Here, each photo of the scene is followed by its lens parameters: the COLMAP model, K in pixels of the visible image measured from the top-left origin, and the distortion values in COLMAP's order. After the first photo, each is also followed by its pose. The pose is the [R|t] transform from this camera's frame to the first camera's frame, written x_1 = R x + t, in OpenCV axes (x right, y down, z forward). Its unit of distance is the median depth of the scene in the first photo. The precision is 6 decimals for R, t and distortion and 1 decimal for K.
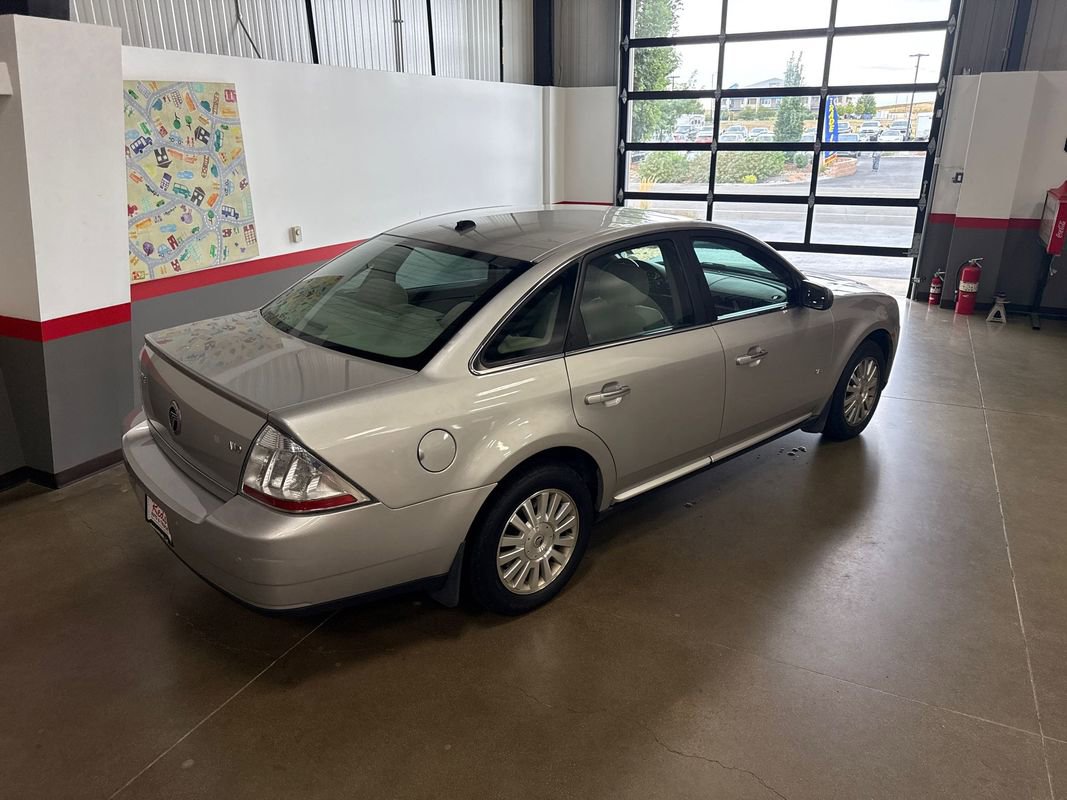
lens RADIAL K [[757.1, 0, 536.5], [0, 757.1, 392.8], [0, 0, 1]] dist [0.024010, -0.023595]
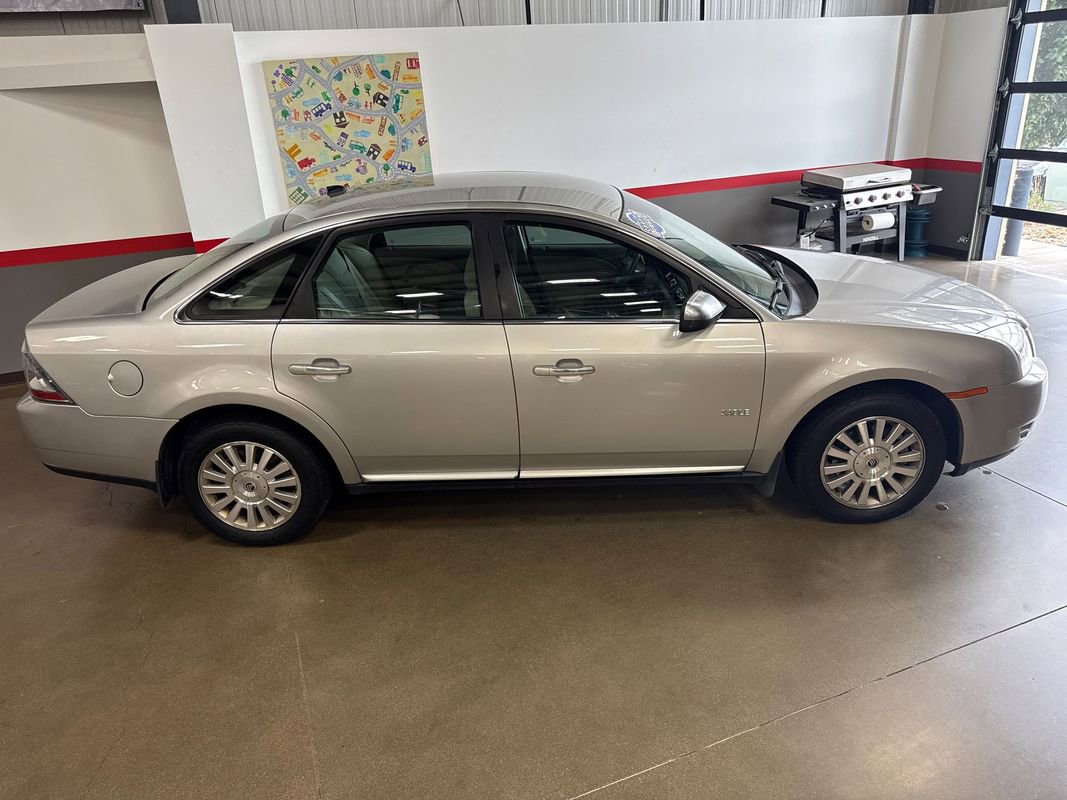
lens RADIAL K [[757.1, 0, 539.1], [0, 757.1, 388.2], [0, 0, 1]] dist [0.024010, -0.023595]
pose [[0.736619, 0.223254, -0.638396, 0.601572], [-0.183096, 0.974524, 0.129535, -0.098525], [0.651051, 0.021469, 0.758730, 0.270772]]
